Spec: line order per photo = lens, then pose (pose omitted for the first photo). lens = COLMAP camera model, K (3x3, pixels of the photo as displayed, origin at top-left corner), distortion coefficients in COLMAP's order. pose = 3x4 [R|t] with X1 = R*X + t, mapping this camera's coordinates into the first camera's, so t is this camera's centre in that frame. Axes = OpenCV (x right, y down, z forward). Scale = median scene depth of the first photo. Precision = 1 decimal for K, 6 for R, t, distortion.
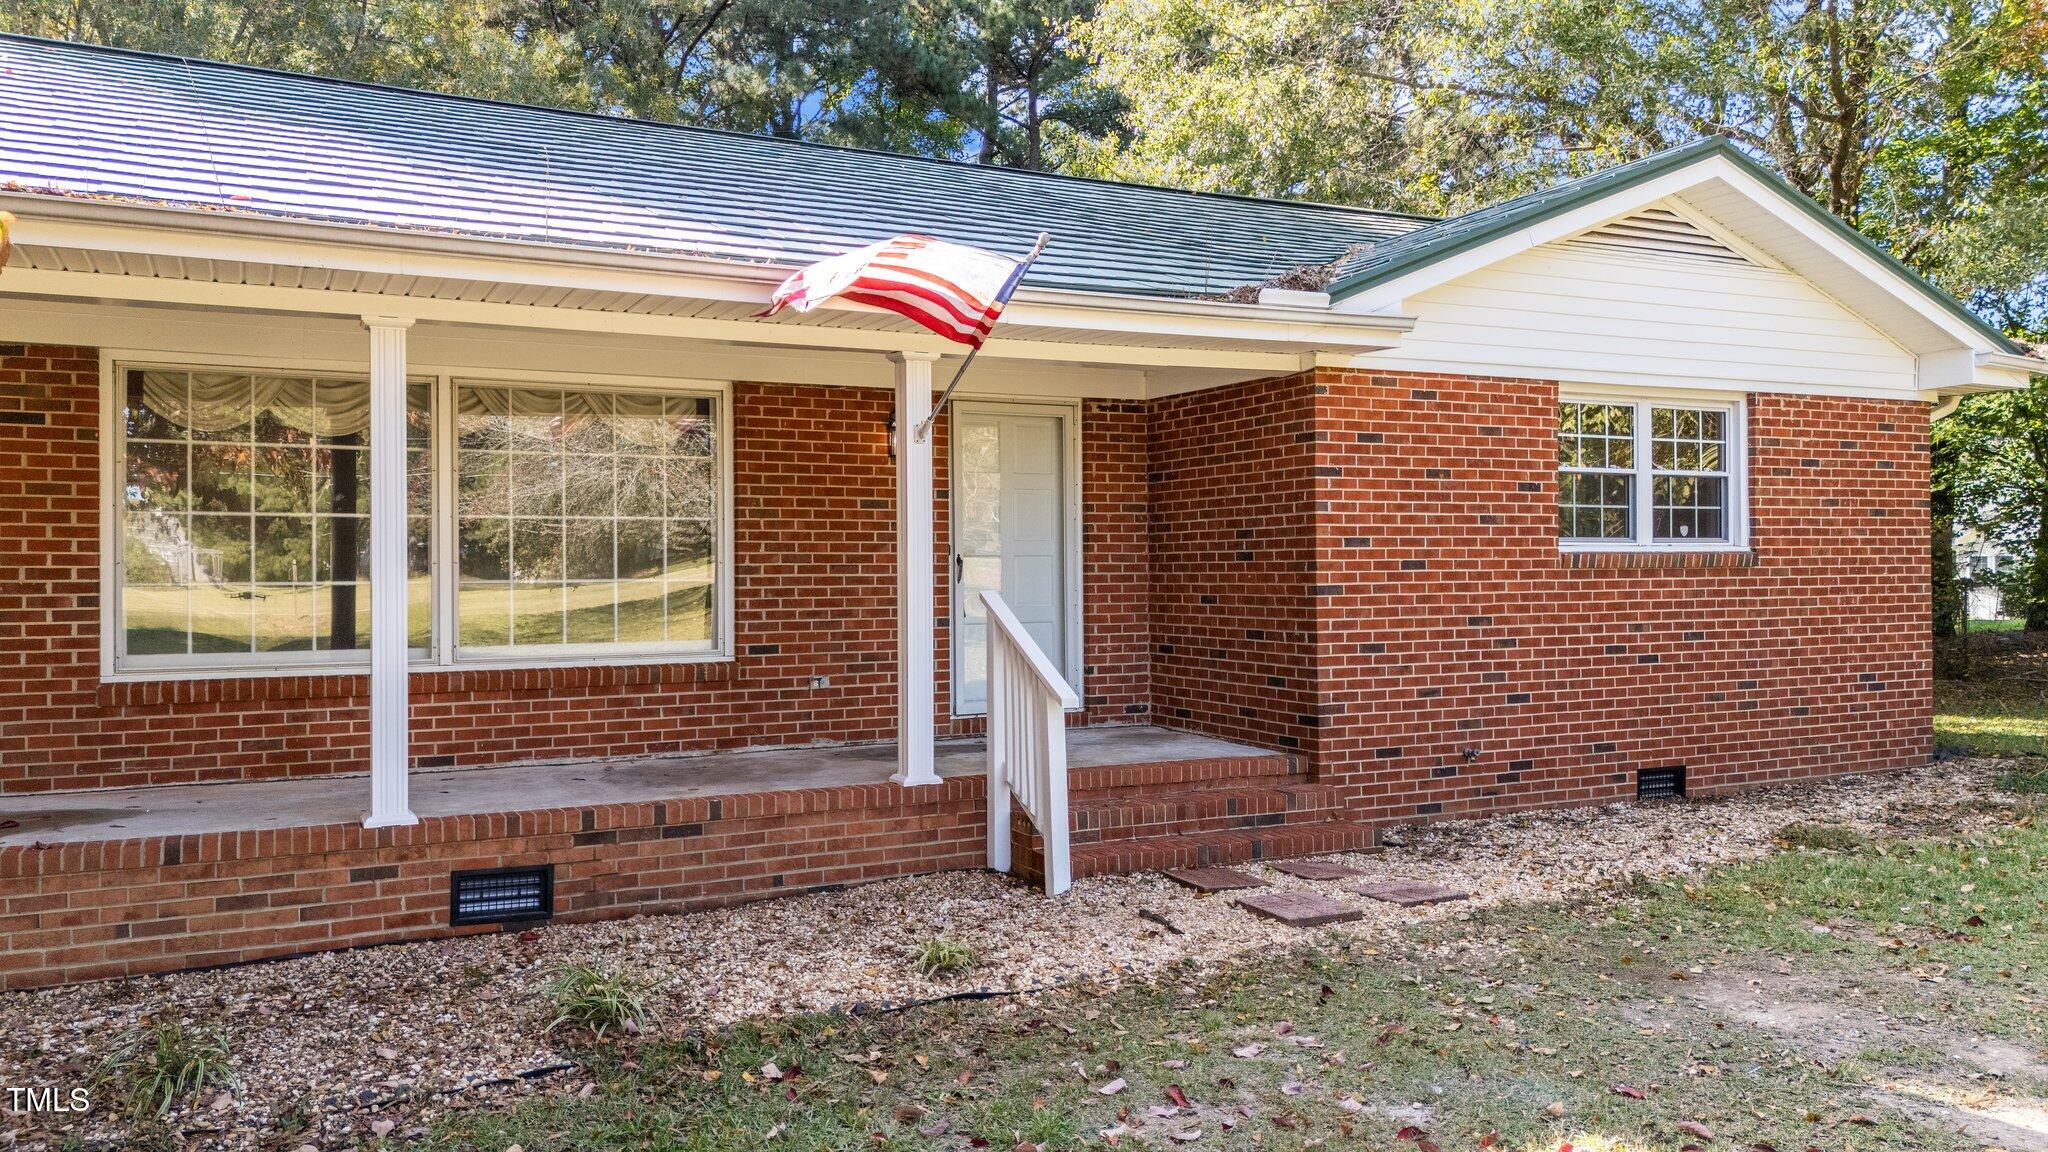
lens RADIAL K [[1500.6, 0, 1020.0], [0, 1500.6, 564.0], [0, 0, 1]] dist [0.035922, -0.003753]
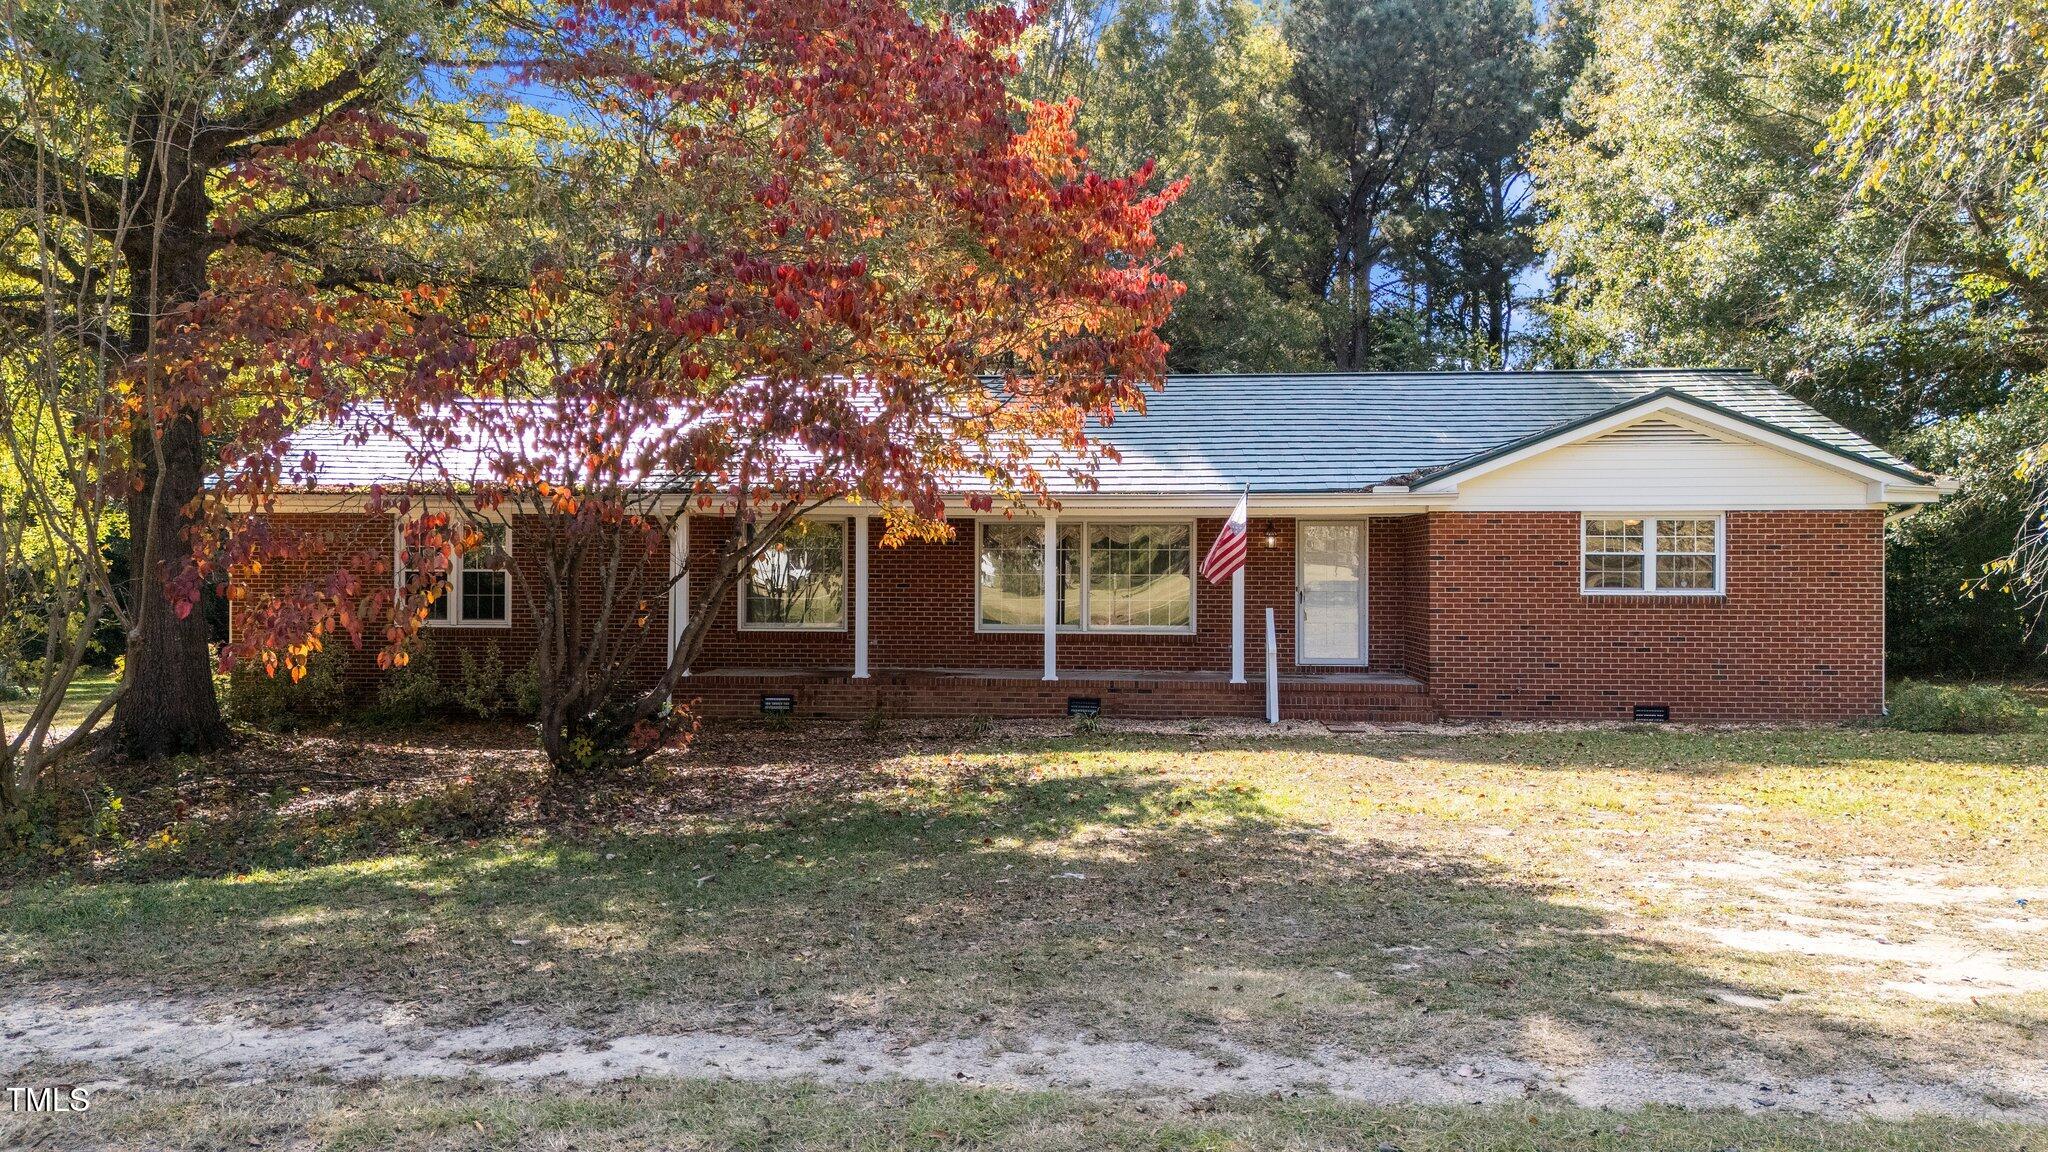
lens RADIAL K [[1500.6, 0, 1028.7], [0, 1500.6, 580.1], [0, 0, 1]] dist [0.035922, -0.003753]
pose [[0.862422, 0.012674, -0.506032, 0.722514], [-0.008392, 0.999907, 0.010743, -0.042279], [0.506121, -0.005018, 0.862448, -1.099170]]
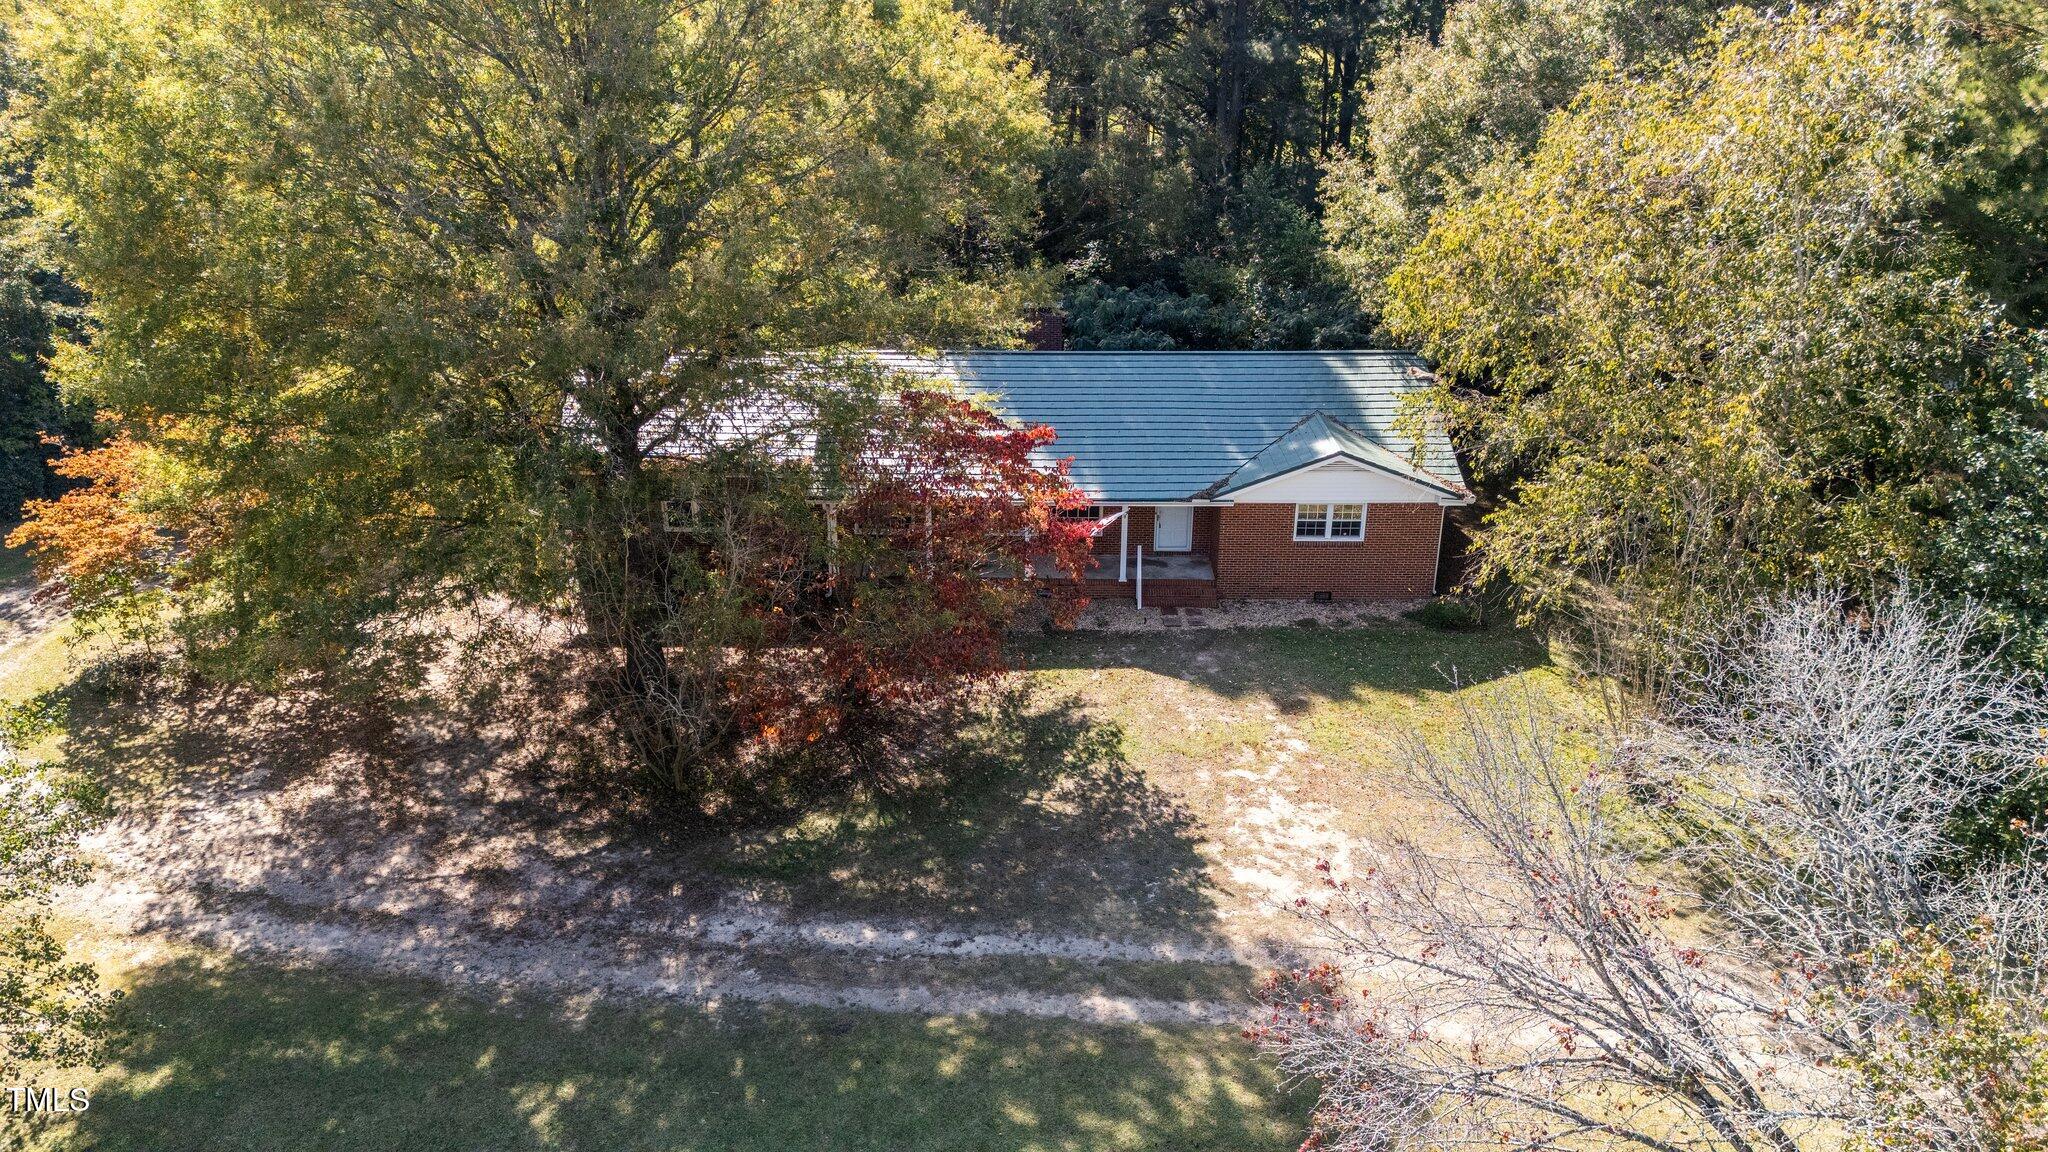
lens RADIAL K [[1500.6, 0, 1032.1], [0, 1500.6, 581.5], [0, 0, 1]] dist [0.035922, -0.003753]
pose [[0.895023, 0.190146, -0.403458, 1.337987], [-0.006867, 0.910341, 0.413801, -1.531182], [0.445967, -0.367591, 0.816082, -2.571649]]
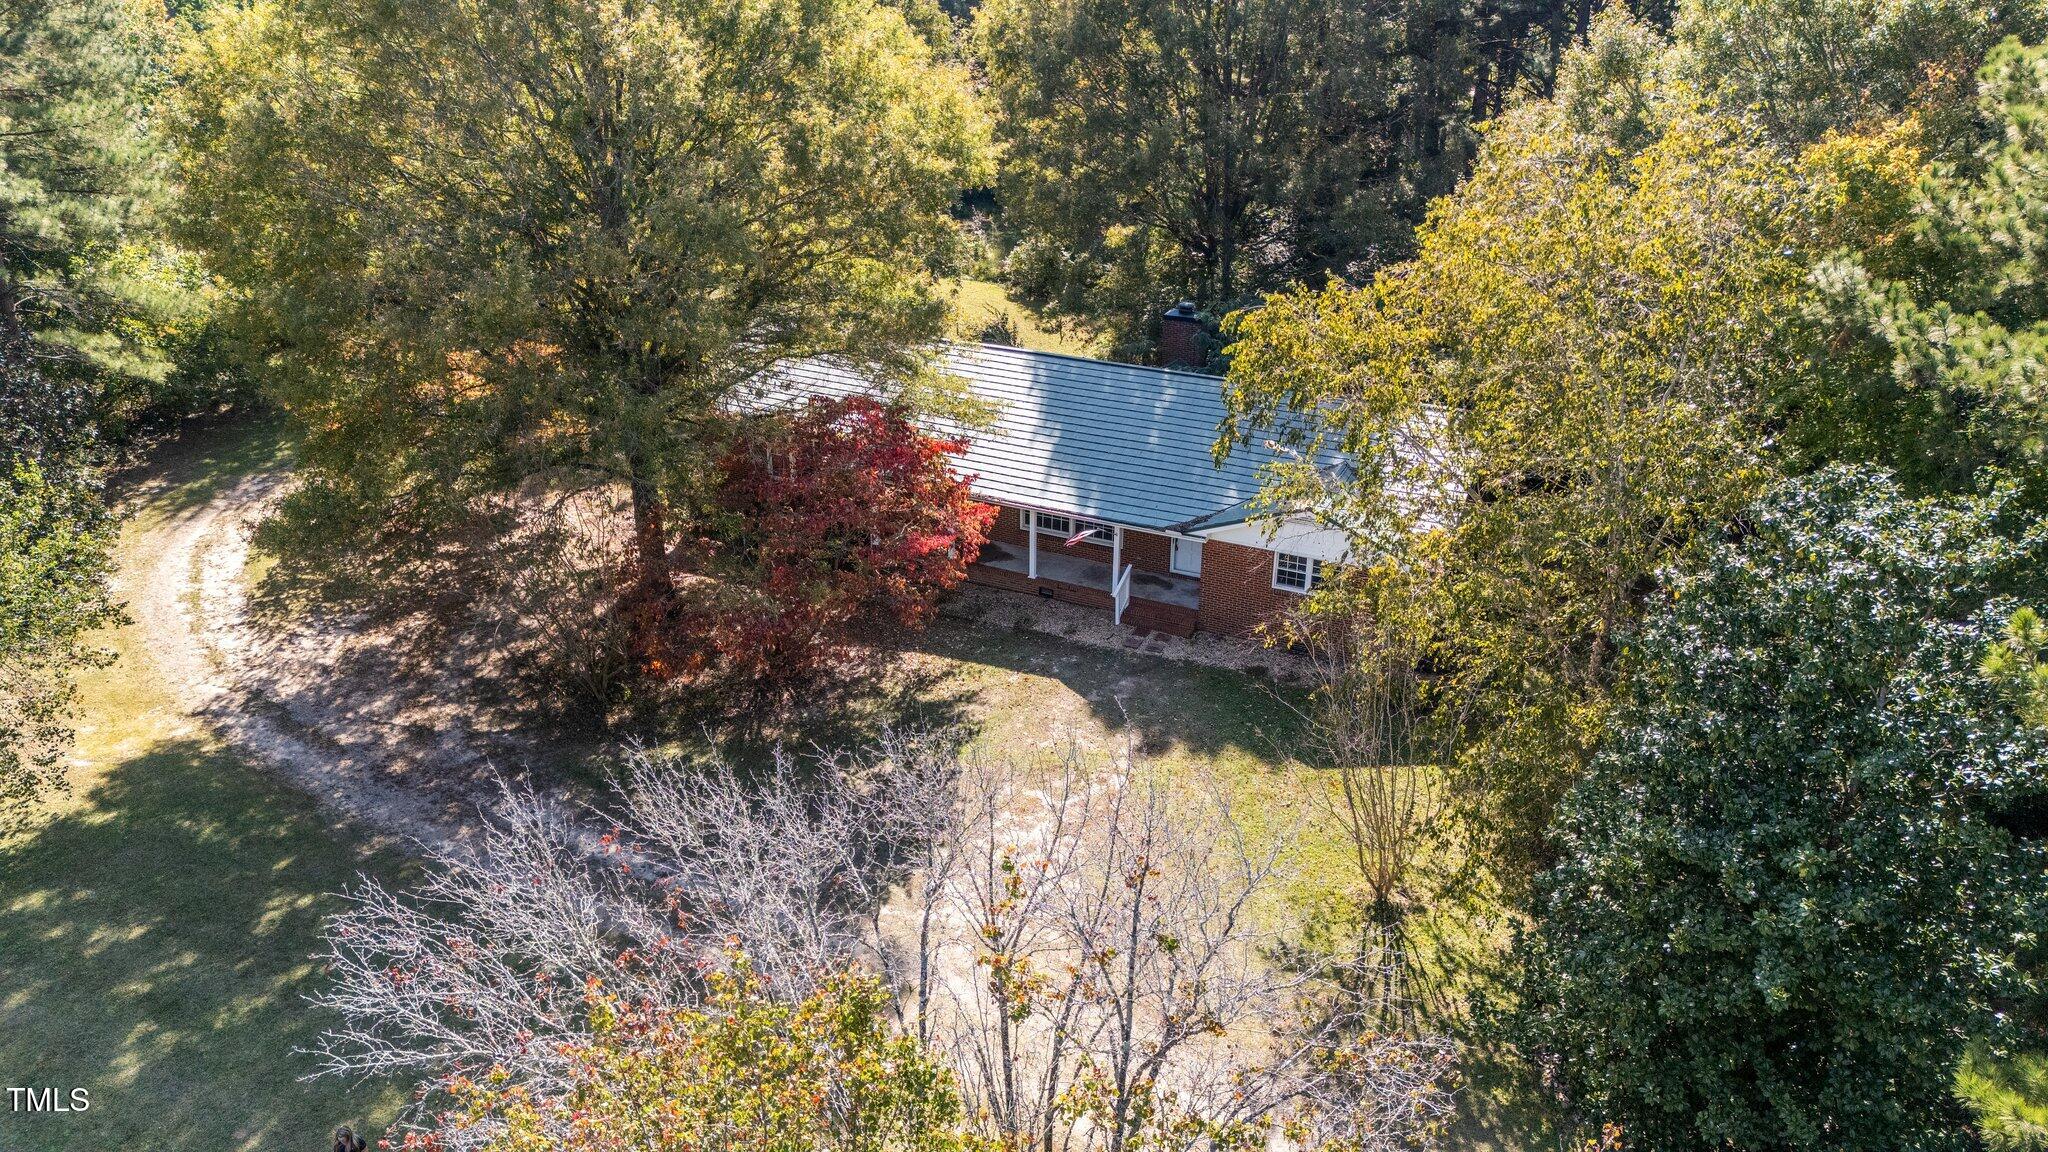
lens RADIAL K [[1500.6, 0, 1032.1], [0, 1500.6, 576.4], [0, 0, 1]] dist [0.035922, -0.003753]
pose [[0.626853, 0.352934, -0.694617, 2.670383], [0.000769, 0.891240, 0.453532, -1.815818], [0.779137, -0.284832, 0.558405, -1.699627]]
